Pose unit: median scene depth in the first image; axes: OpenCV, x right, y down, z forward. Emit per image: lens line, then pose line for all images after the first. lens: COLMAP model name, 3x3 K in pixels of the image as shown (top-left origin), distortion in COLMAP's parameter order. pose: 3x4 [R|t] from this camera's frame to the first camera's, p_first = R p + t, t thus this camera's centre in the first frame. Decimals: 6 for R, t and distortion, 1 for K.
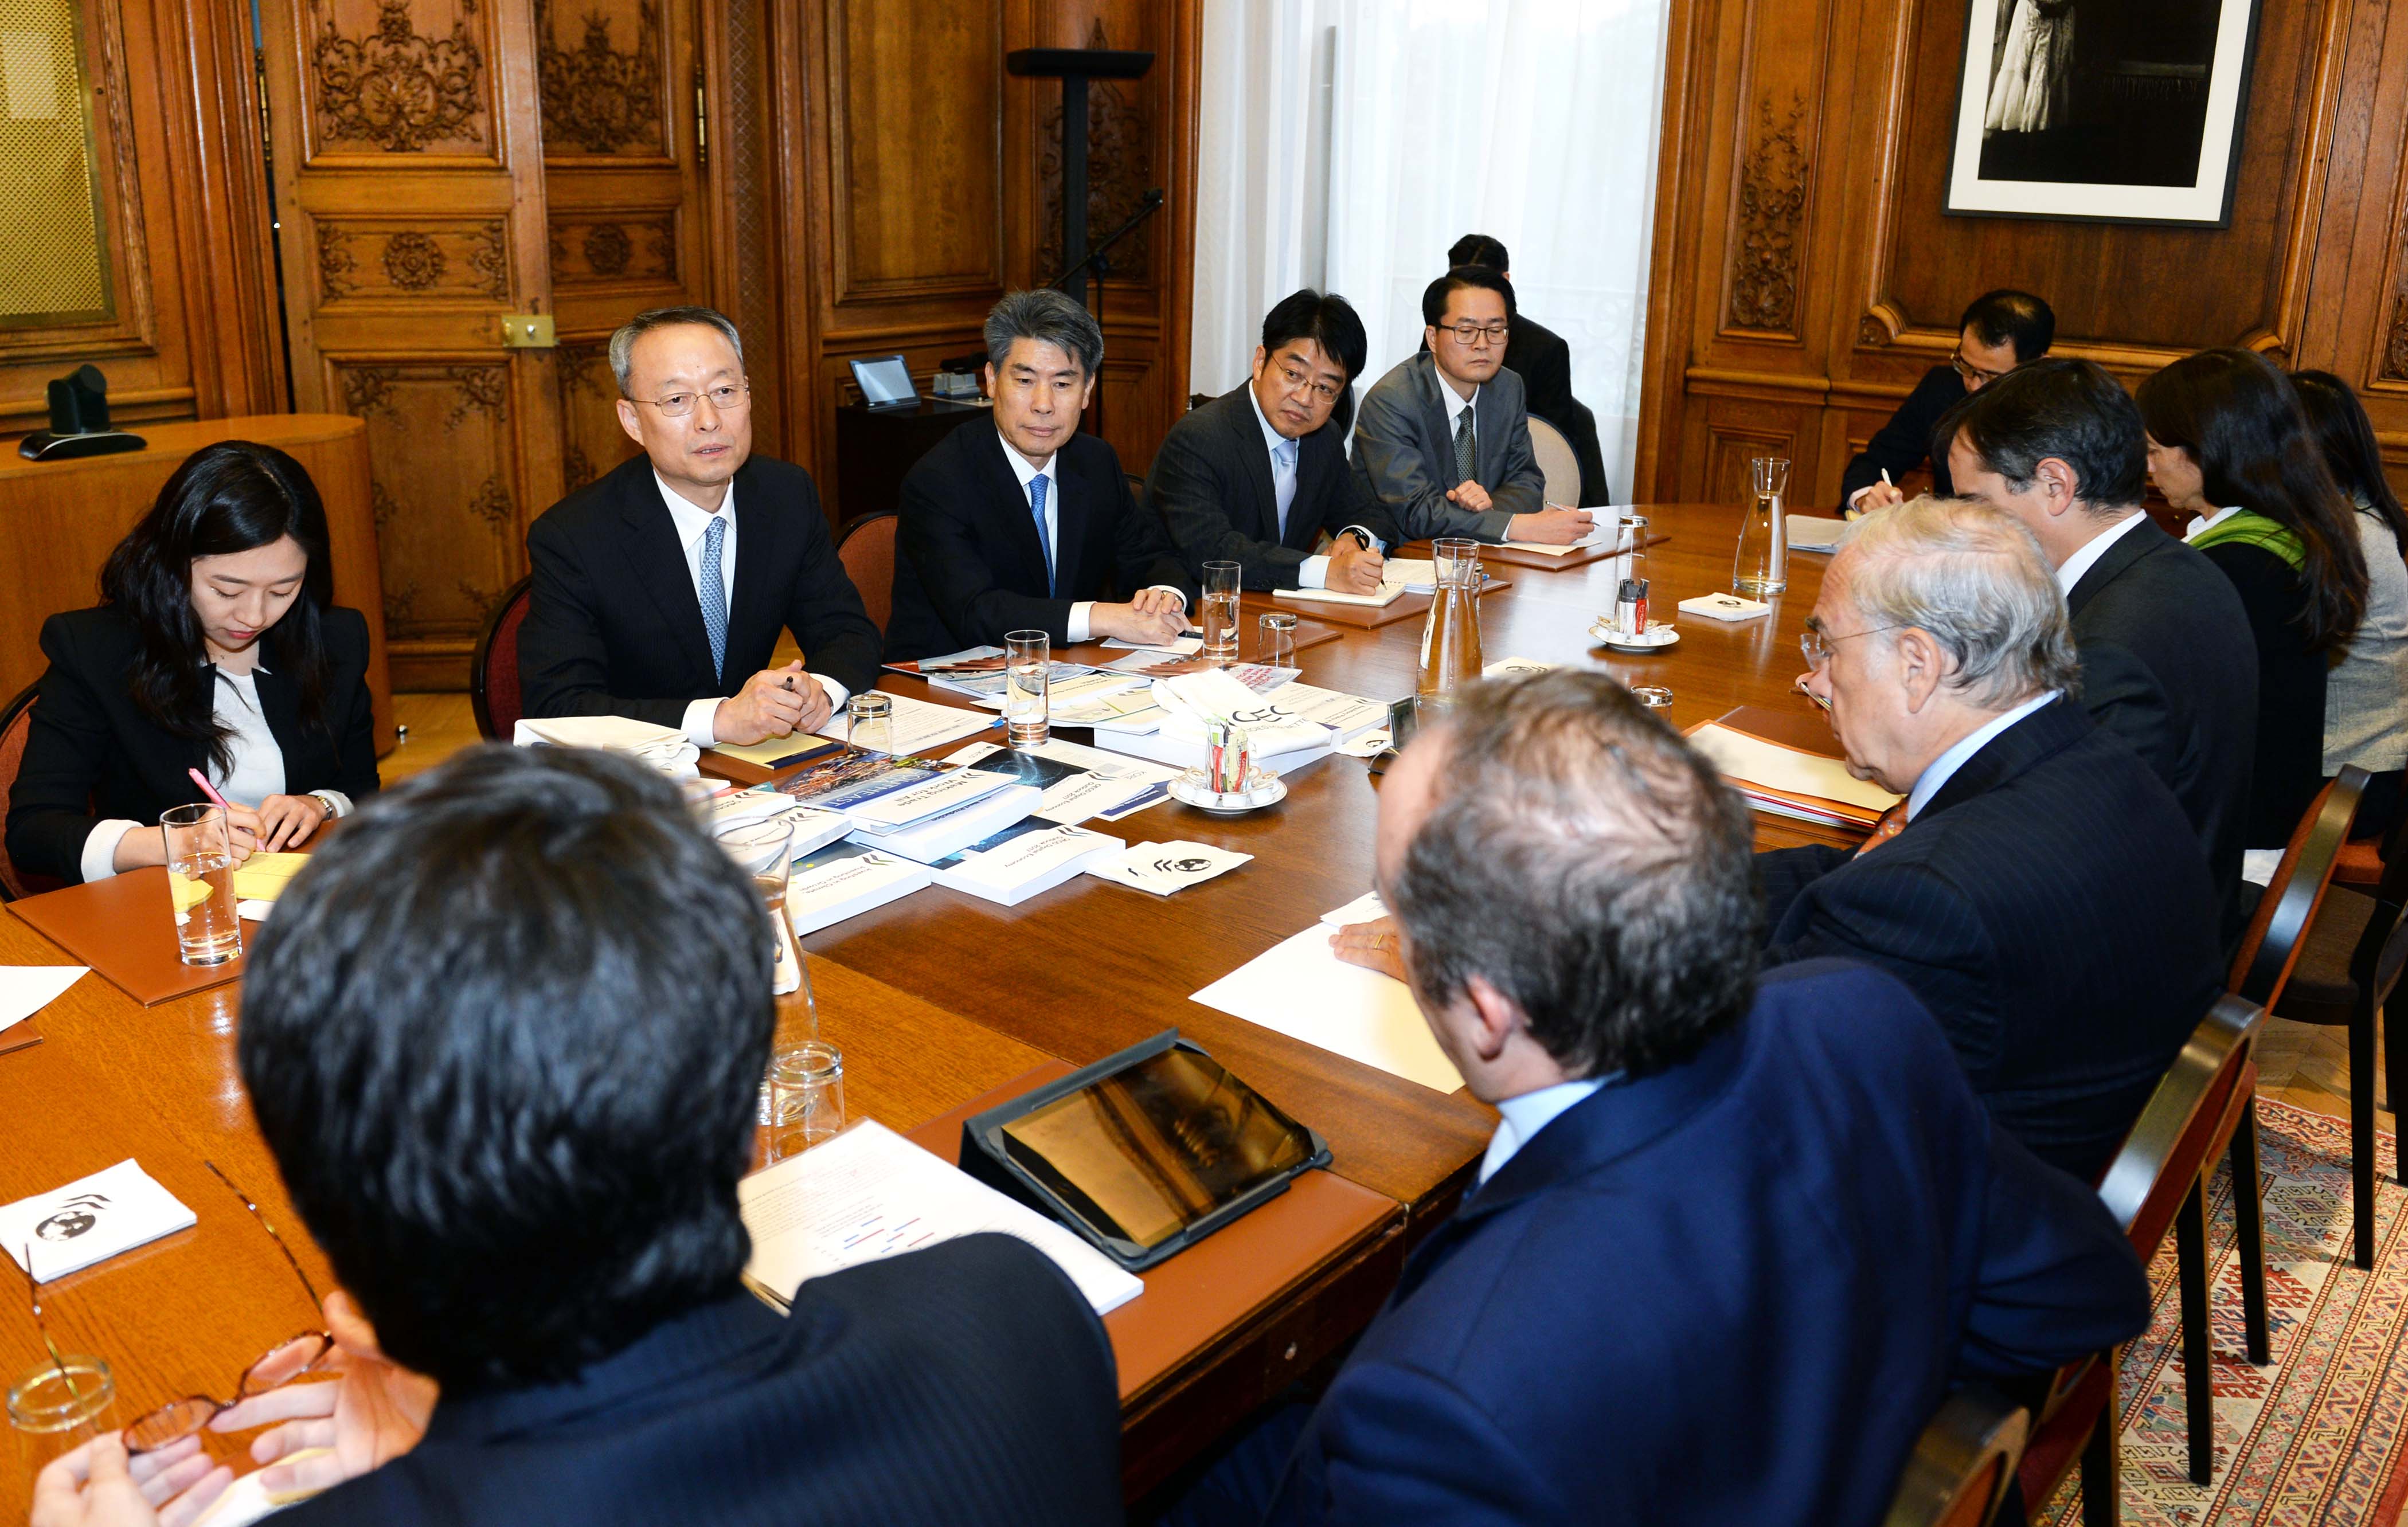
lens RADIAL K [[1819.9, 0, 1189.8], [0, 1819.9, 745.8], [0, 0, 1]] dist [-0.048652, 0.000184]
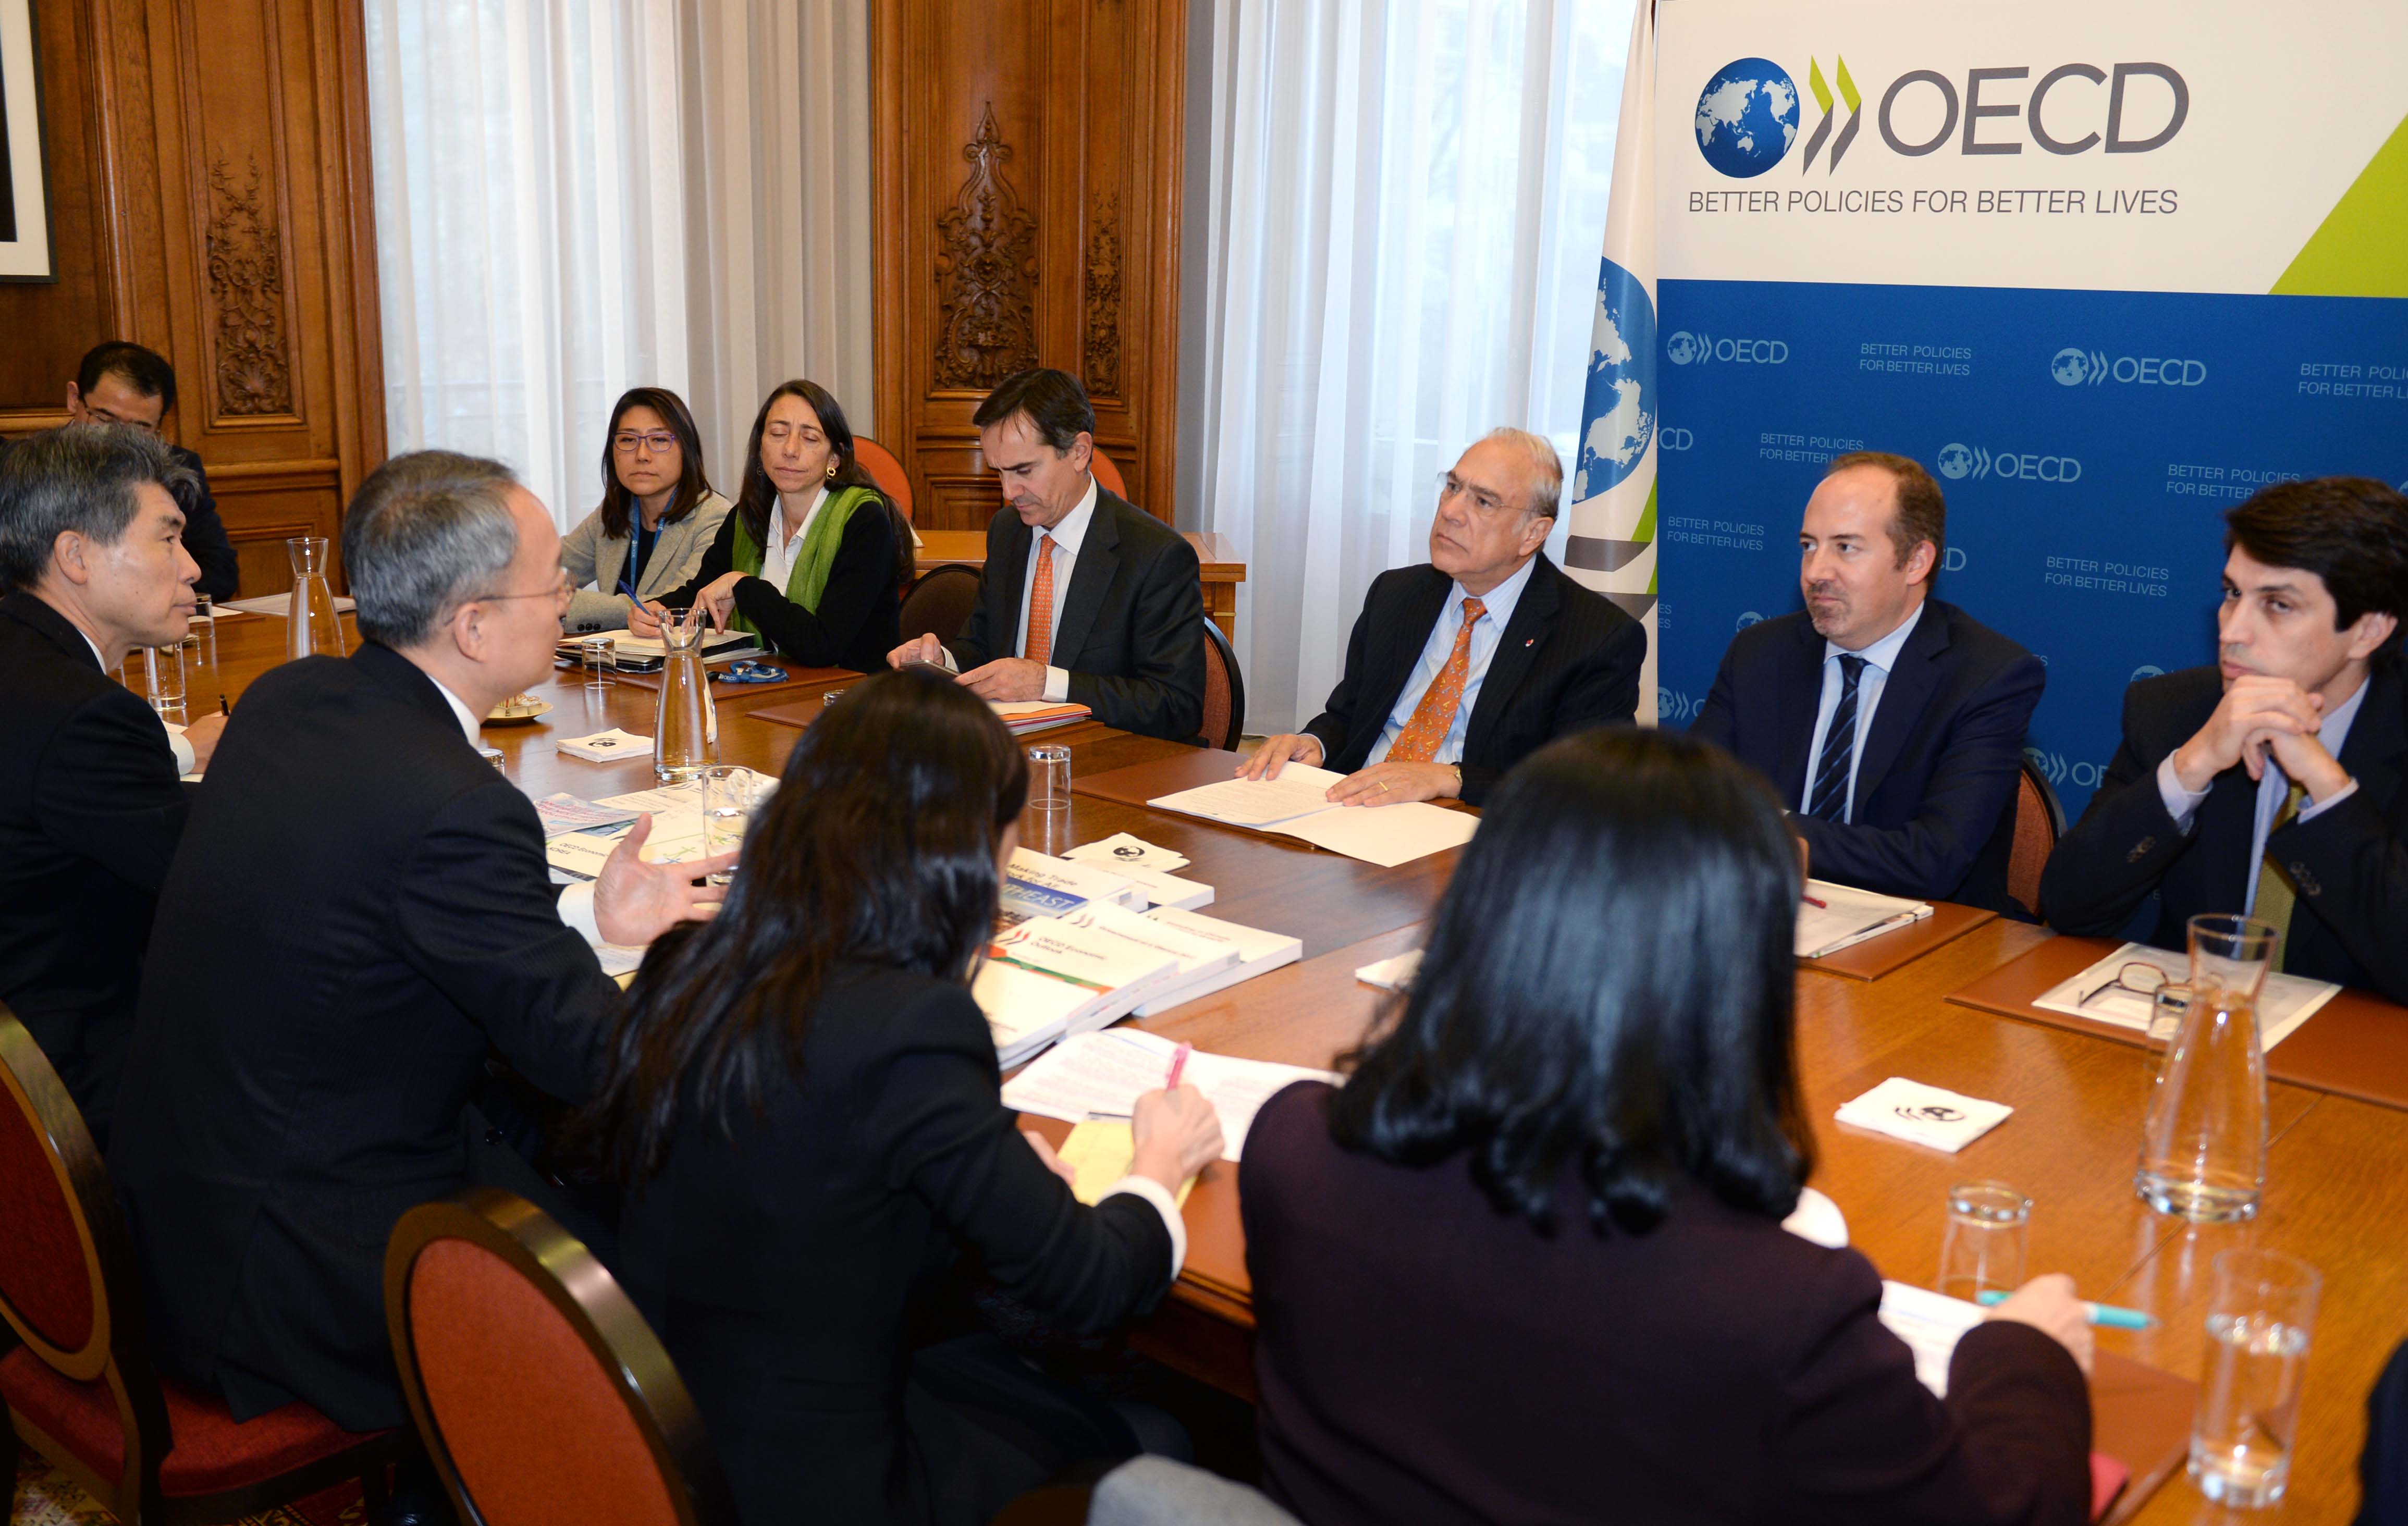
lens RADIAL K [[2173.4, 0, 1200.0], [0, 2173.4, 766.2], [0, 0, 1]] dist [-0.012921, -0.010208]
pose [[0.004349, -0.236399, 0.971646, -0.539163], [0.275847, 0.934240, 0.226063, -0.121380], [-0.961192, 0.267043, 0.069273, 0.342252]]
